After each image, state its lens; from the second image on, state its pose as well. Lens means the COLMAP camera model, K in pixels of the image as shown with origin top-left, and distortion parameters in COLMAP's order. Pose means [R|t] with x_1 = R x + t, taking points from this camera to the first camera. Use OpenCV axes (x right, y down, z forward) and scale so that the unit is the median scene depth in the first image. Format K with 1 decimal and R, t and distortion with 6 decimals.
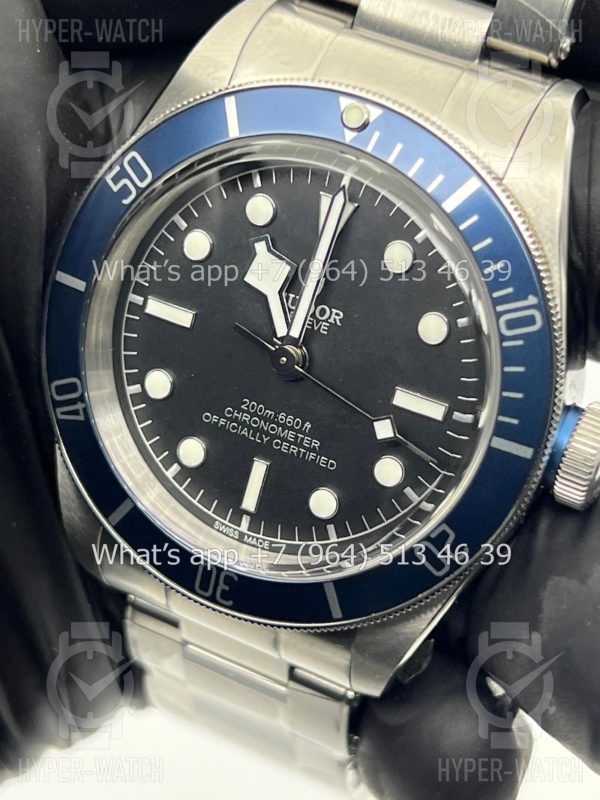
lens RADIAL K [[1913.3, 0, 300.0], [0, 1913.3, 400.0], [0, 0, 1]] dist [0.430195, -5.034954]
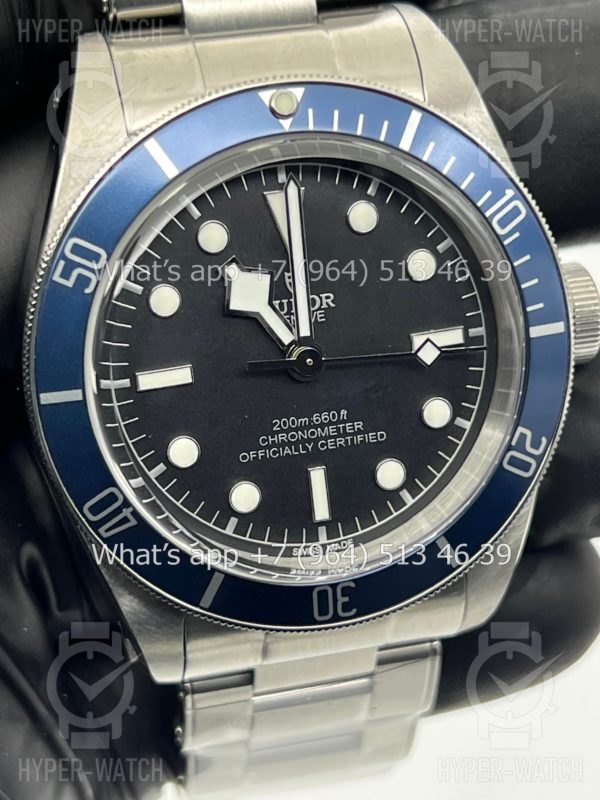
lens RADIAL K [[1913.3, 0, 300.0], [0, 1913.3, 400.0], [0, 0, 1]] dist [0.430195, -5.034954]
pose [[0.757824, -0.450920, 0.471566, -0.479102], [0.453916, 0.883540, 0.115398, -0.117567], [-0.468682, 0.126600, 0.874248, 0.141400]]
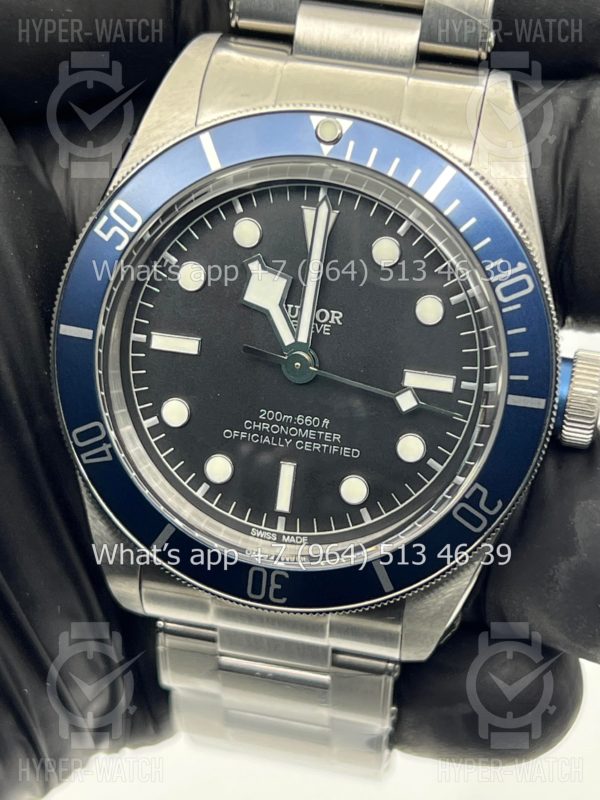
lens RADIAL K [[1913.3, 0, 300.0], [0, 1913.3, 400.0], [0, 0, 1]] dist [0.430195, -5.034954]
pose [[0.965544, -0.188366, 0.179566, -0.201366], [0.193295, 0.981088, -0.010196, 0.009389], [-0.174250, 0.044554, 0.983693, -0.057184]]
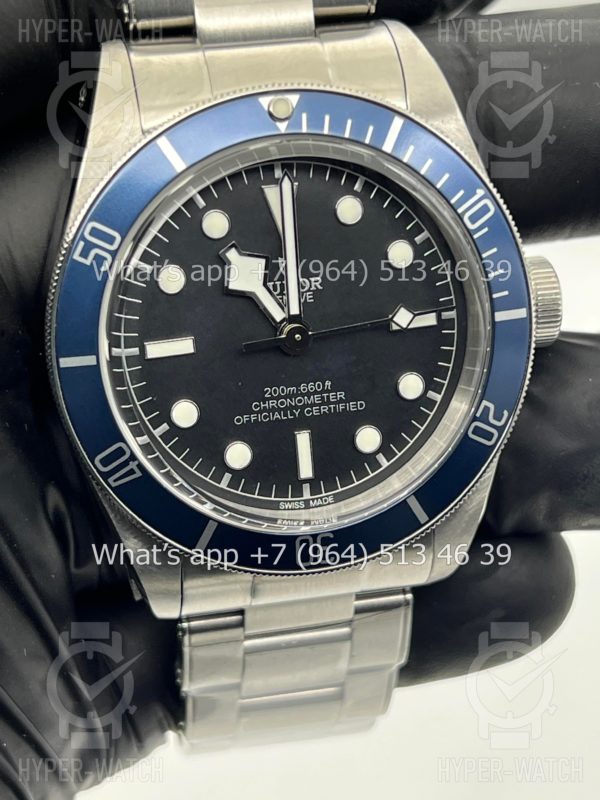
lens RADIAL K [[1913.3, 0, 300.0], [0, 1913.3, 400.0], [0, 0, 1]] dist [0.430195, -5.034954]
pose [[0.776796, -0.431842, 0.458368, -0.526716], [0.430527, 0.895358, 0.113929, -0.112779], [-0.459603, 0.108840, 0.881430, 0.021348]]
